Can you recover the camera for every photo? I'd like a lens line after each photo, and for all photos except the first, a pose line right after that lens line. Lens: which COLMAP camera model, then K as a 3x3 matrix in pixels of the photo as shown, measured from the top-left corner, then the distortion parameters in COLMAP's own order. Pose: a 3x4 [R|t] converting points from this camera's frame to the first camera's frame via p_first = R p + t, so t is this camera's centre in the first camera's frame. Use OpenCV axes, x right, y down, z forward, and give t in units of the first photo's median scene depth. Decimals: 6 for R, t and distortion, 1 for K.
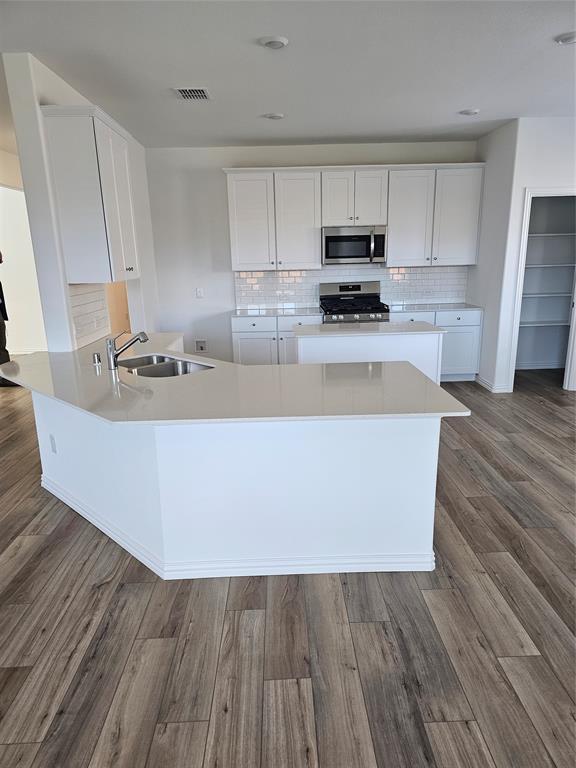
lens RADIAL K [[510.1, 0, 286.8], [0, 510.1, 388.2], [0, 0, 1]] dist [0.042732, -0.026517]
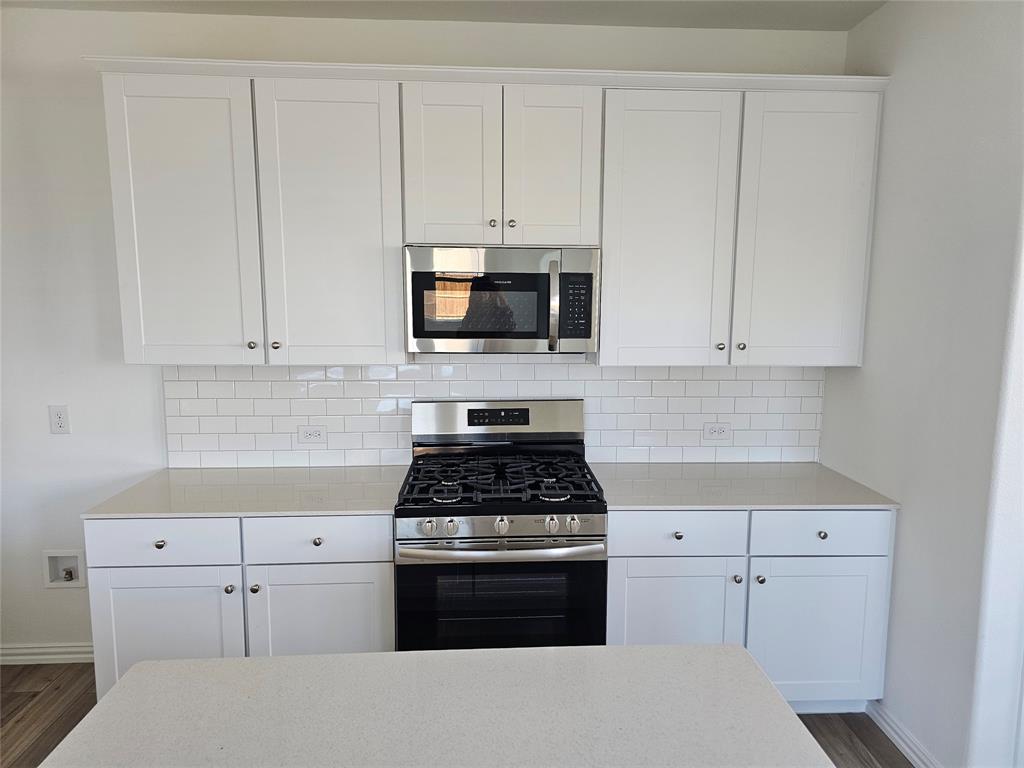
lens RADIAL K [[680.1, 0, 512.9], [0, 680.1, 380.6], [0, 0, 1]] dist [0.042732, -0.026517]
pose [[0.999280, 0.027012, 0.026651, 0.127998], [-0.023291, 0.991081, -0.131211, -0.169715], [-0.029958, 0.130496, 0.990996, 0.566329]]
